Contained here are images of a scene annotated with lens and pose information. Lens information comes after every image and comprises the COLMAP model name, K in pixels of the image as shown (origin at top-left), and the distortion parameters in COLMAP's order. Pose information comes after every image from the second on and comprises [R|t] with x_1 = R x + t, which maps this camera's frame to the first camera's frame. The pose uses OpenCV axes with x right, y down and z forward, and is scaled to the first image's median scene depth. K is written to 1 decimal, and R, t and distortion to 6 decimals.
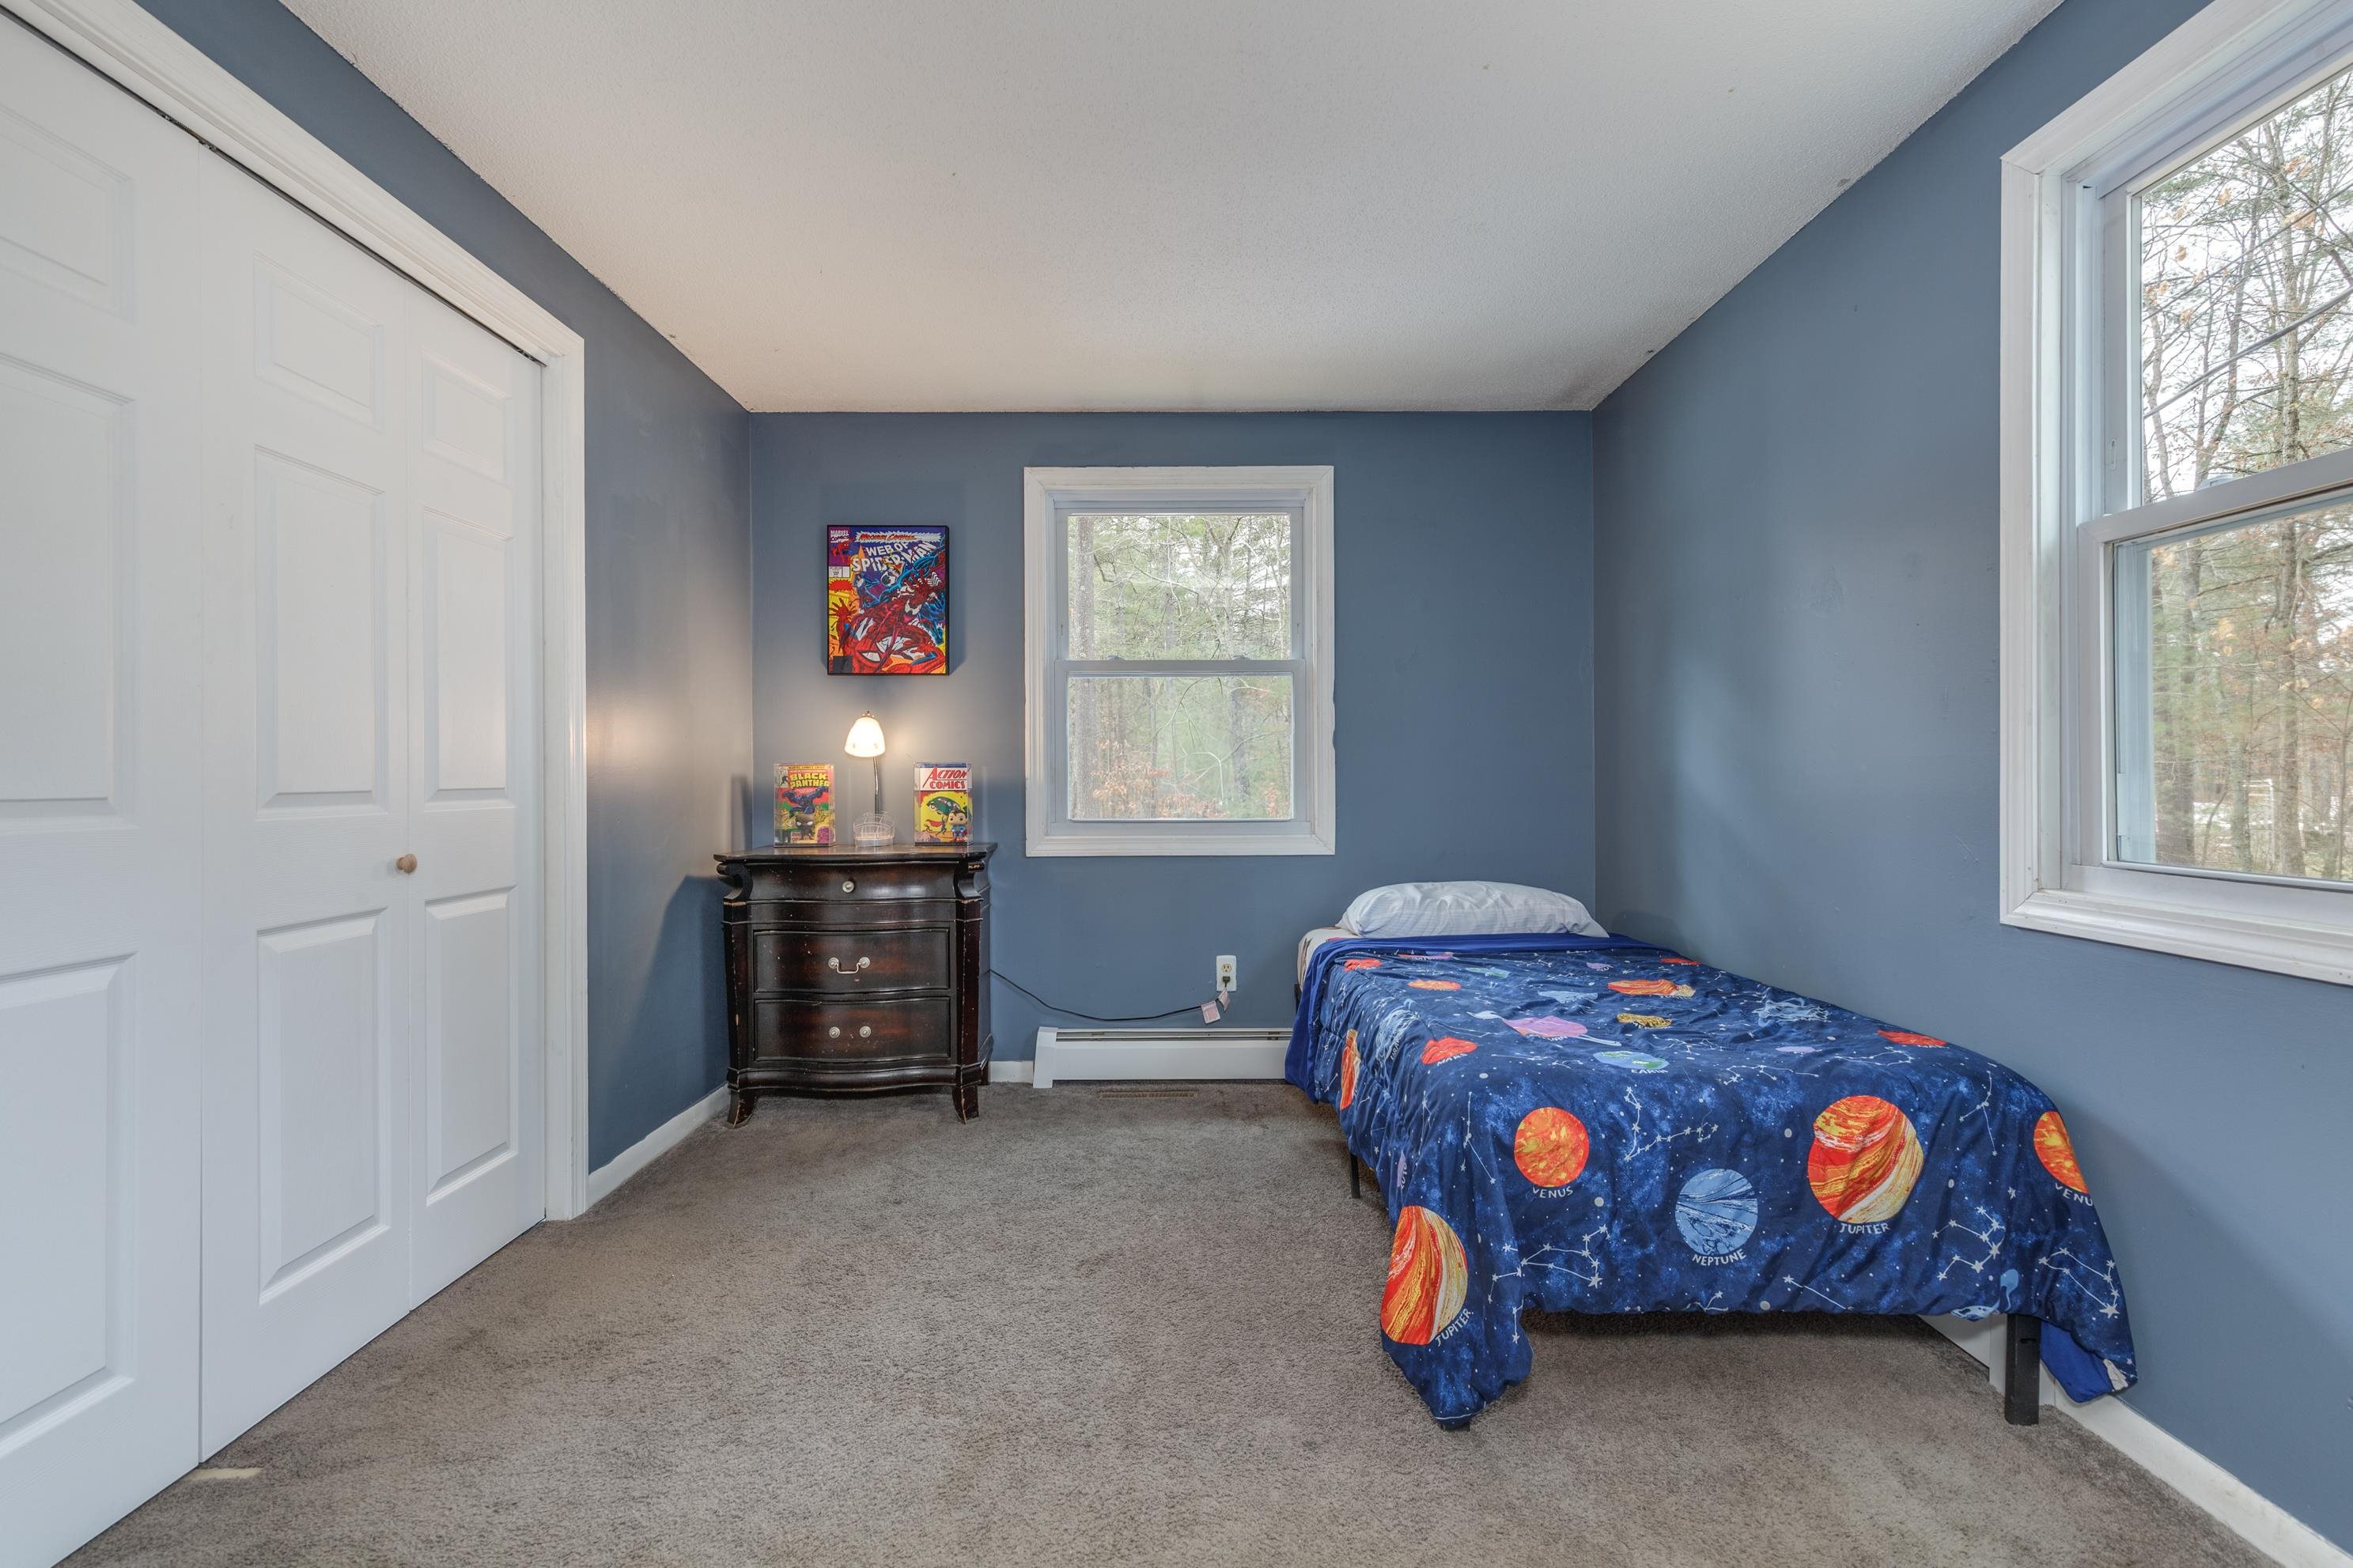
lens RADIAL K [[1080.7, 0, 1167.4], [0, 1080.7, 771.5], [0, 0, 1]] dist [0.001930, -0.000152]
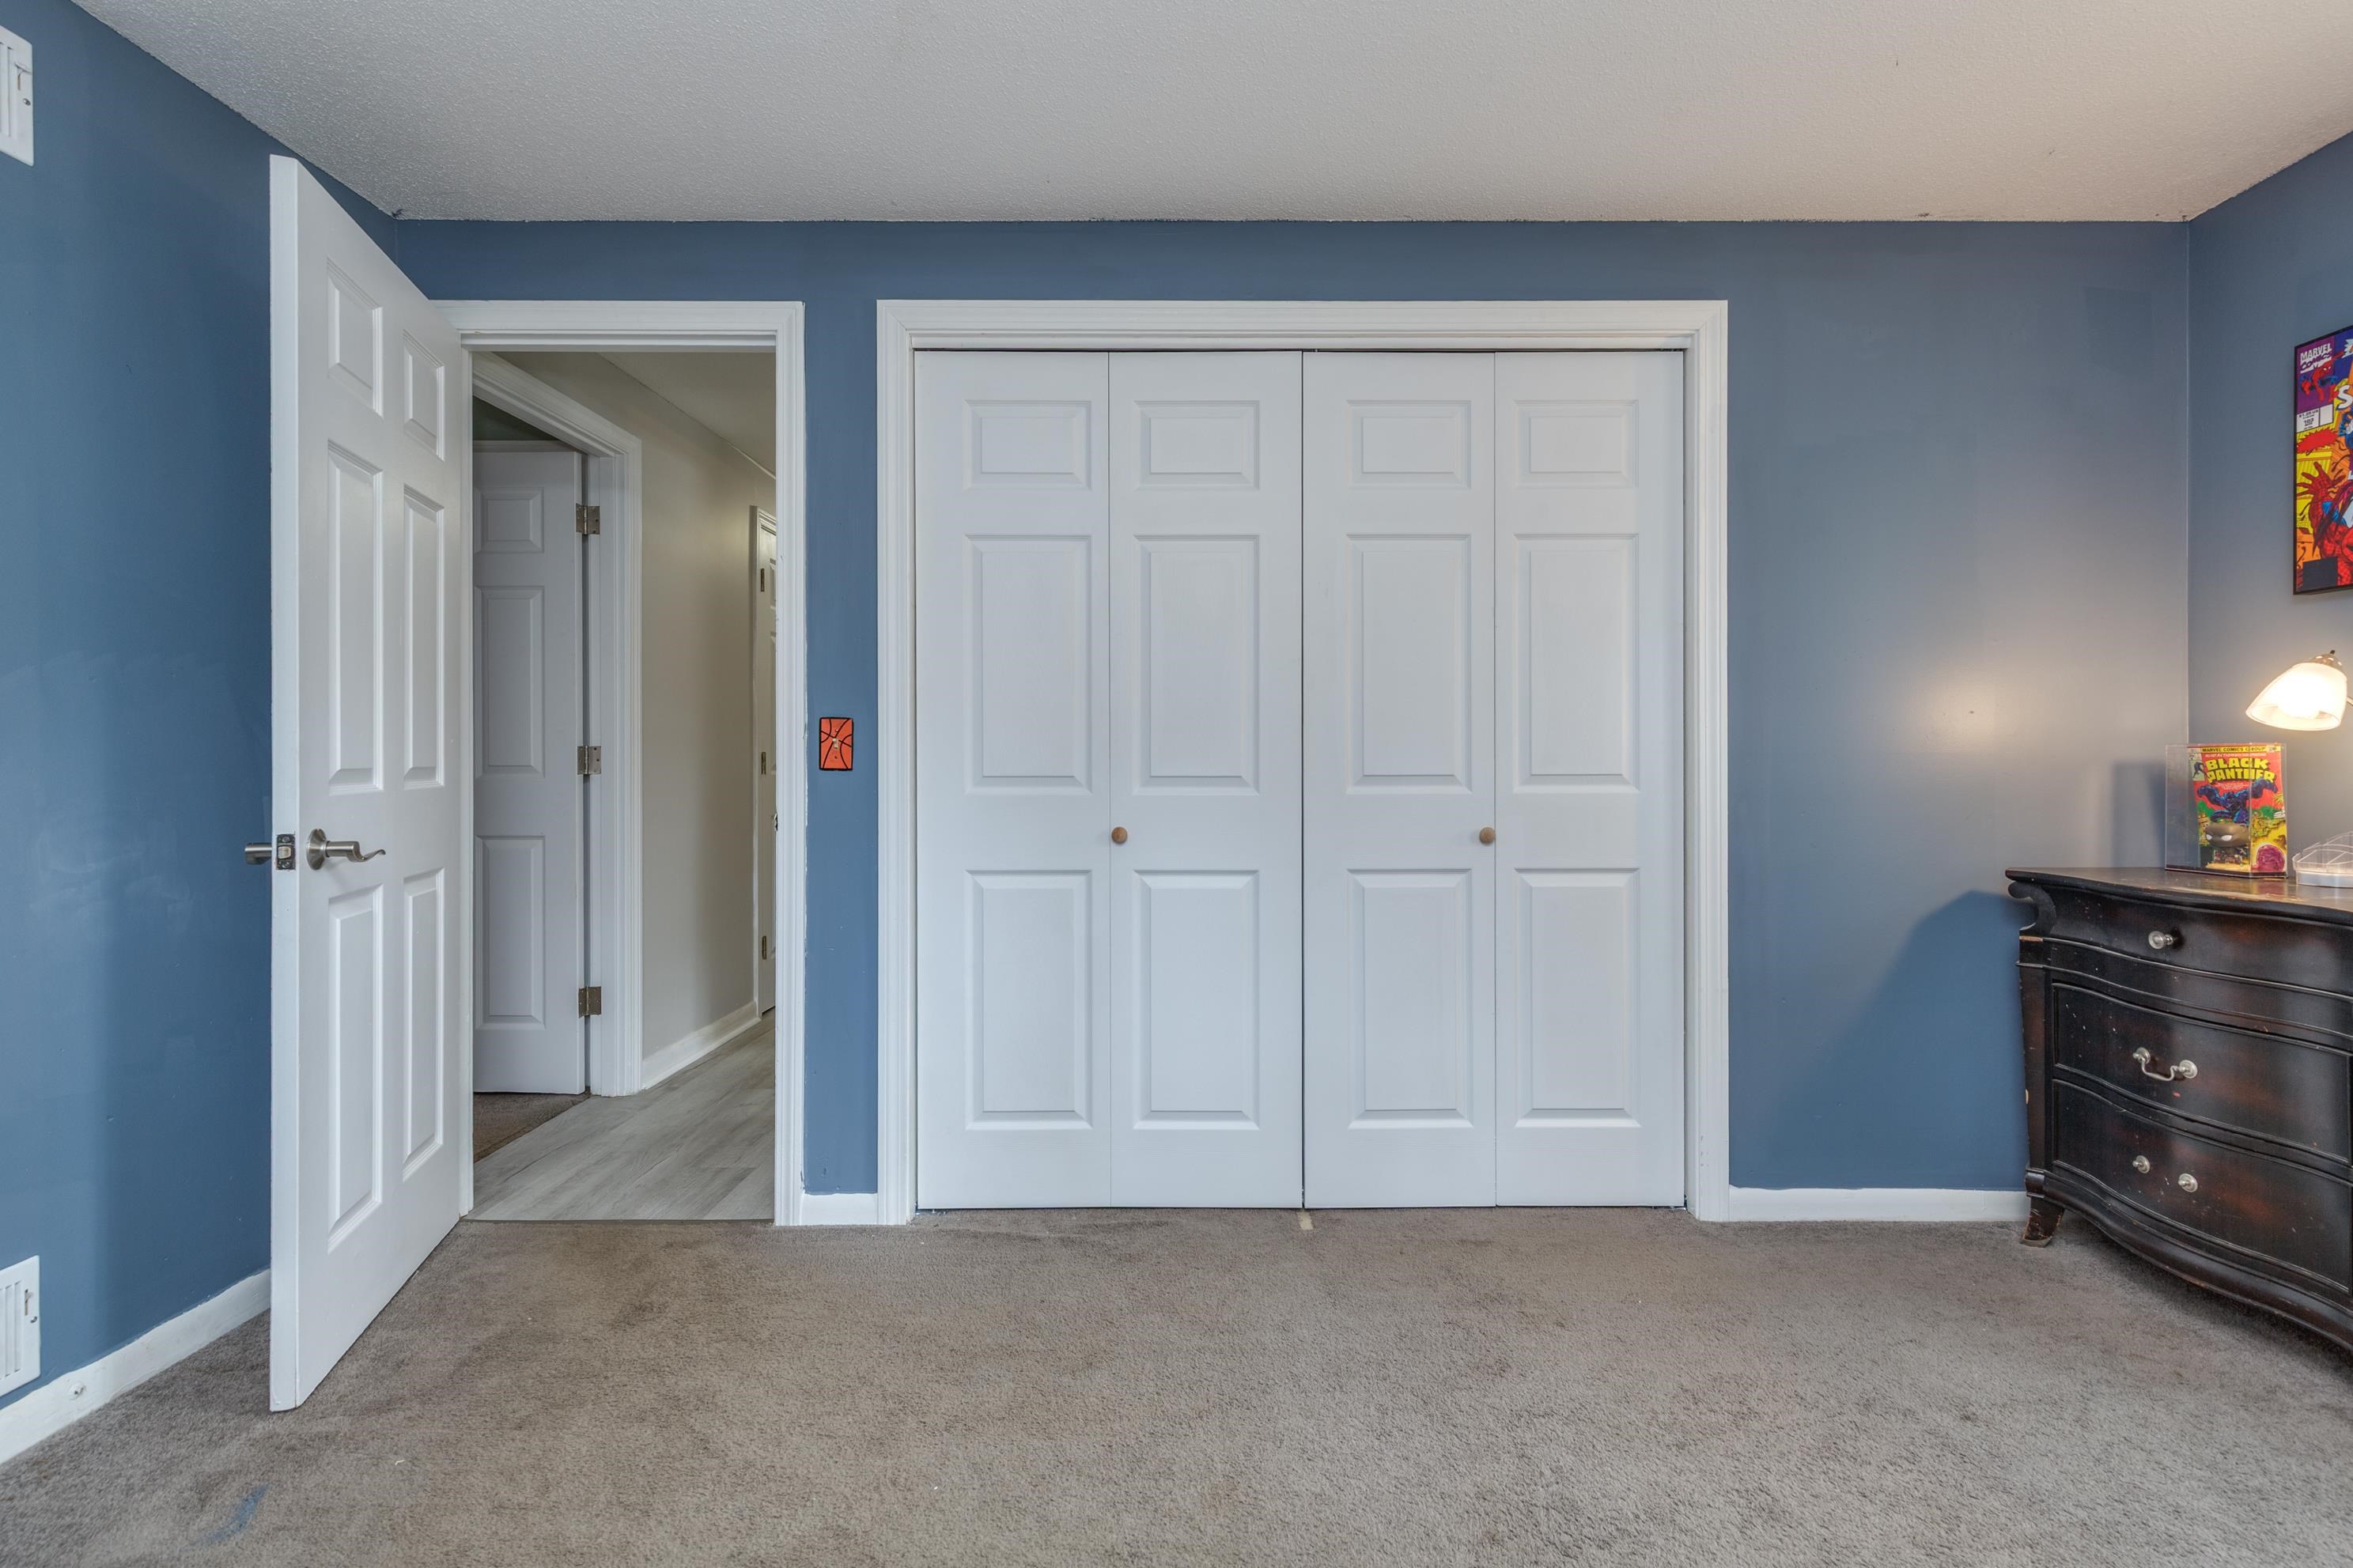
lens RADIAL K [[973.3, 0, 1065.7], [0, 973.3, 761.1], [0, 0, 1]] dist [0.001005, 0.000113]
pose [[-0.008804, -0.002250, -0.999959, 0.259688], [0.005204, 0.999984, -0.002296, 0.001038], [0.999948, -0.005224, -0.008792, 0.350003]]
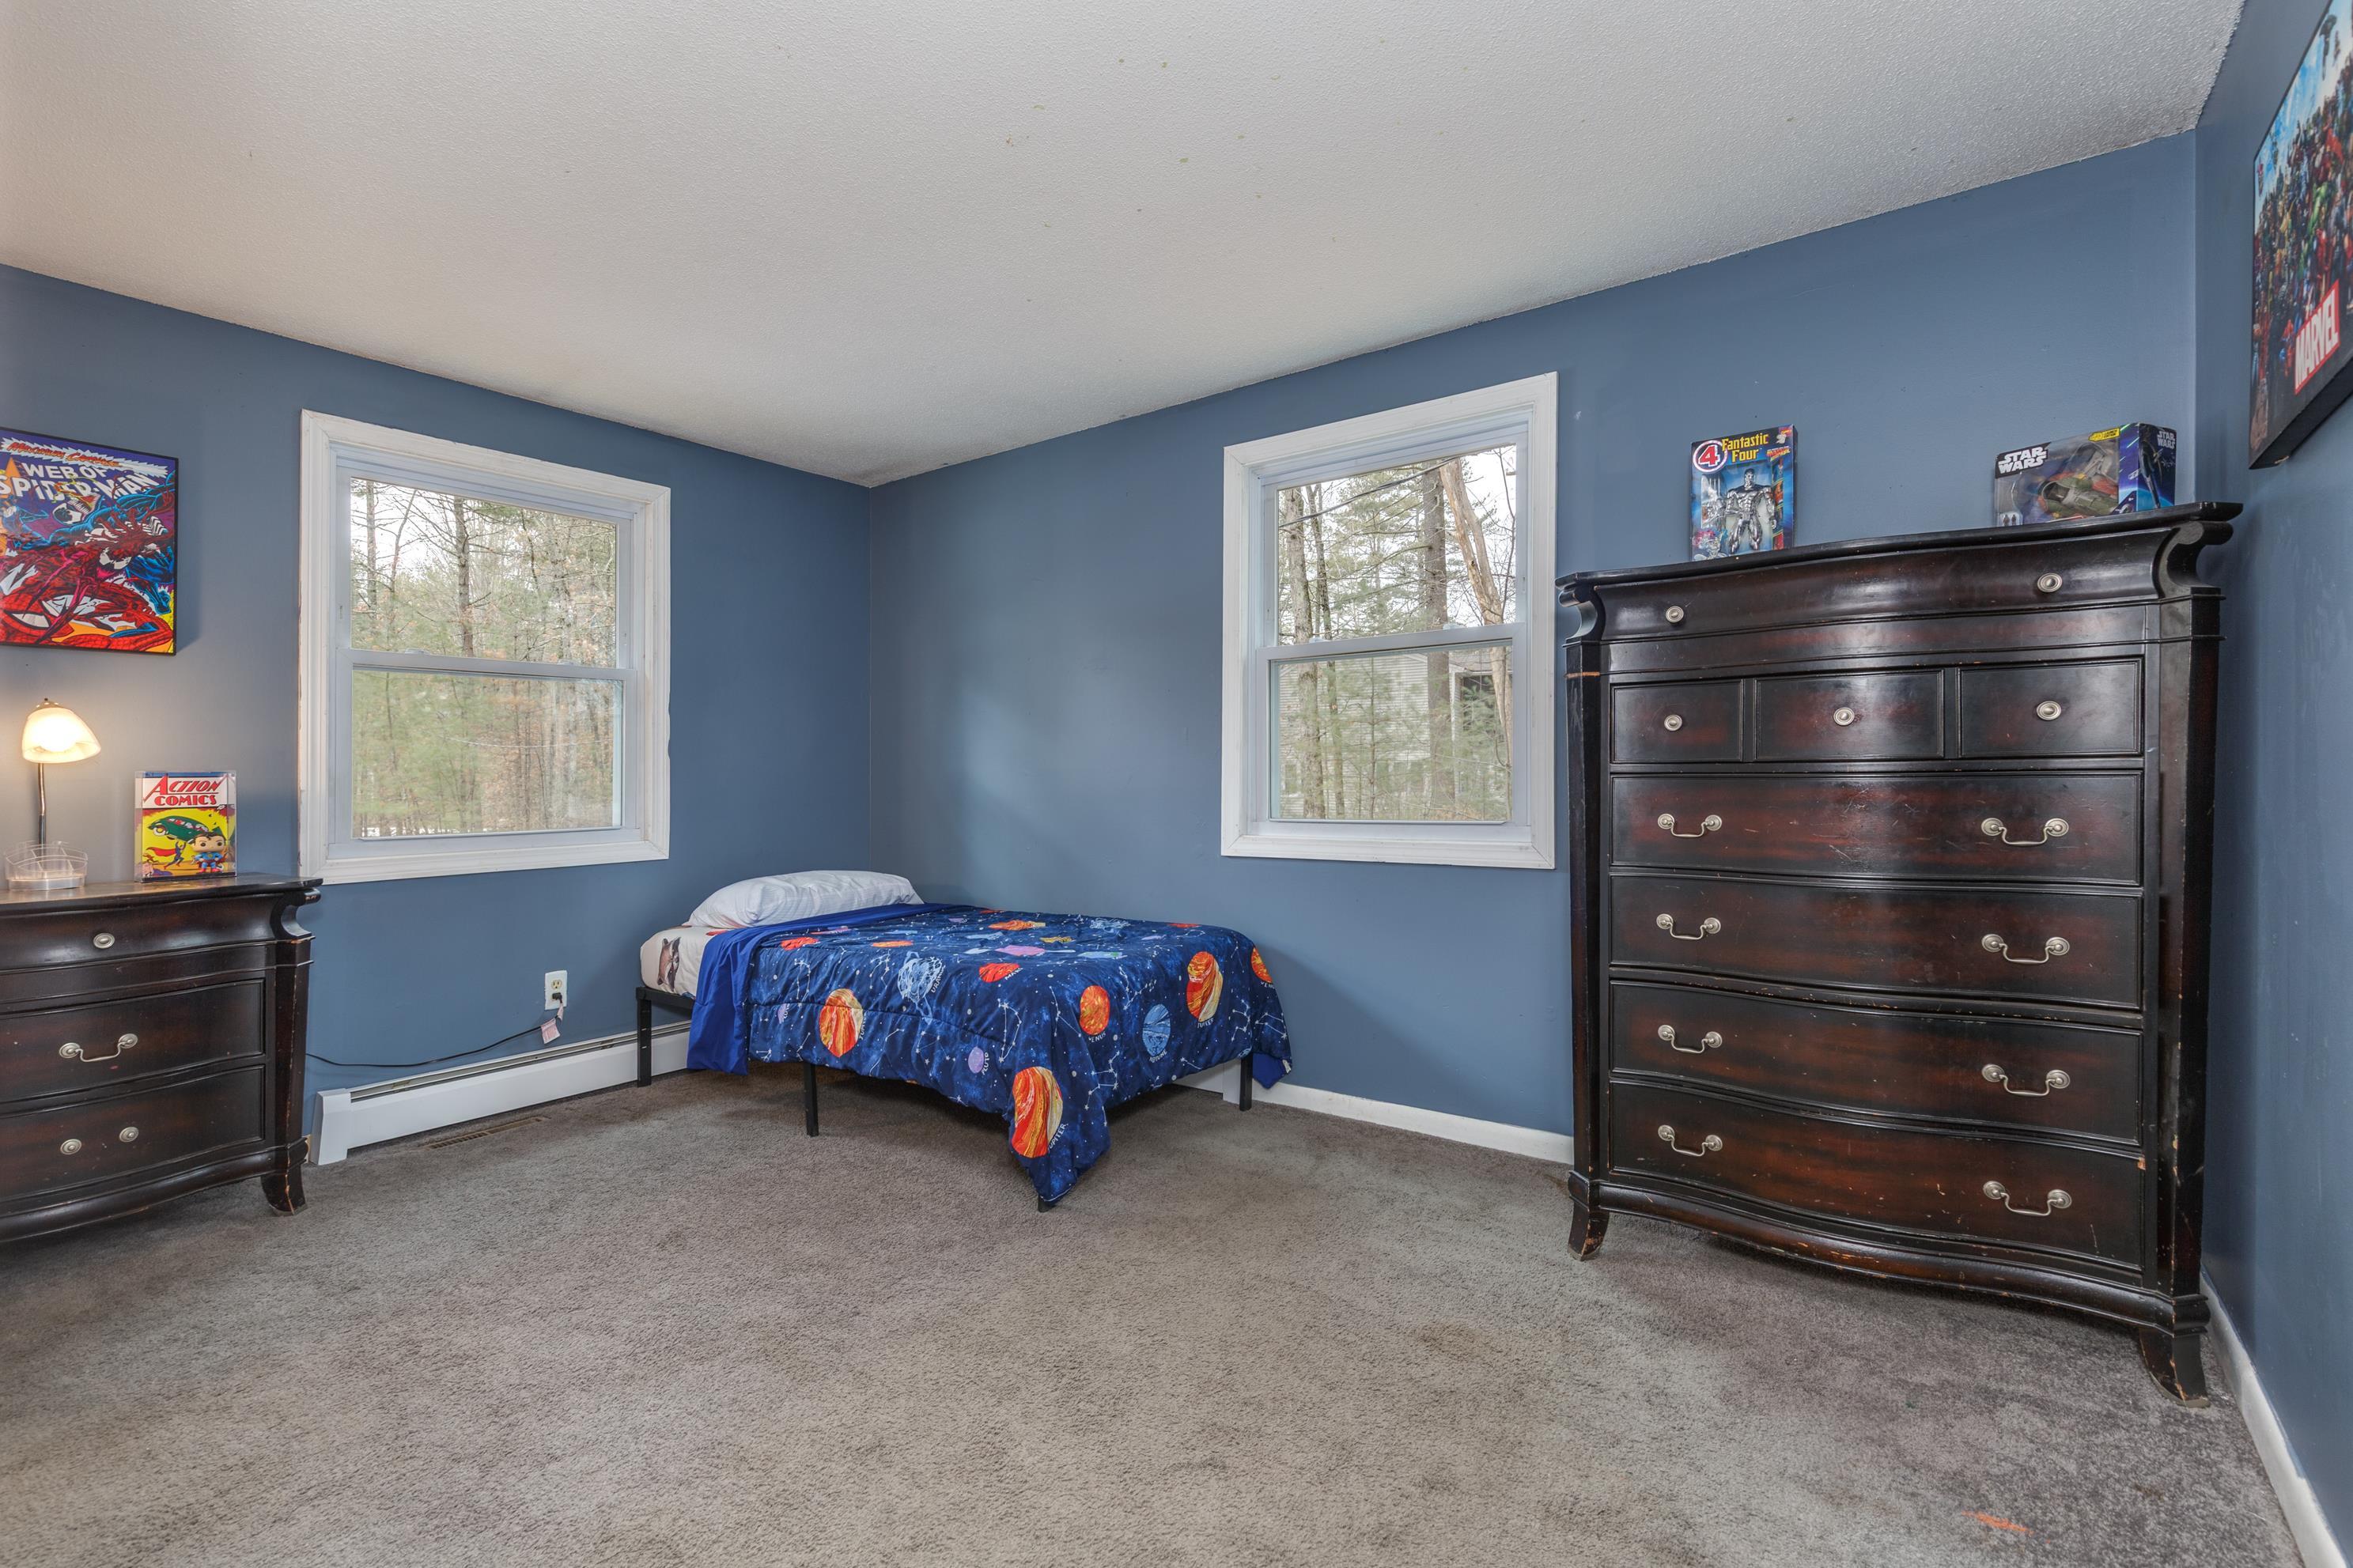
lens RADIAL K [[1043.9, 0, 1212.0], [0, 1043.9, 788.5], [0, 0, 1]] dist [-0.000380, -0.000359]
pose [[0.578409, -0.013986, 0.815627, -0.405419], [0.008977, 0.999902, 0.010780, 0.002901], [-0.815697, 0.001086, 0.578478, -0.016767]]
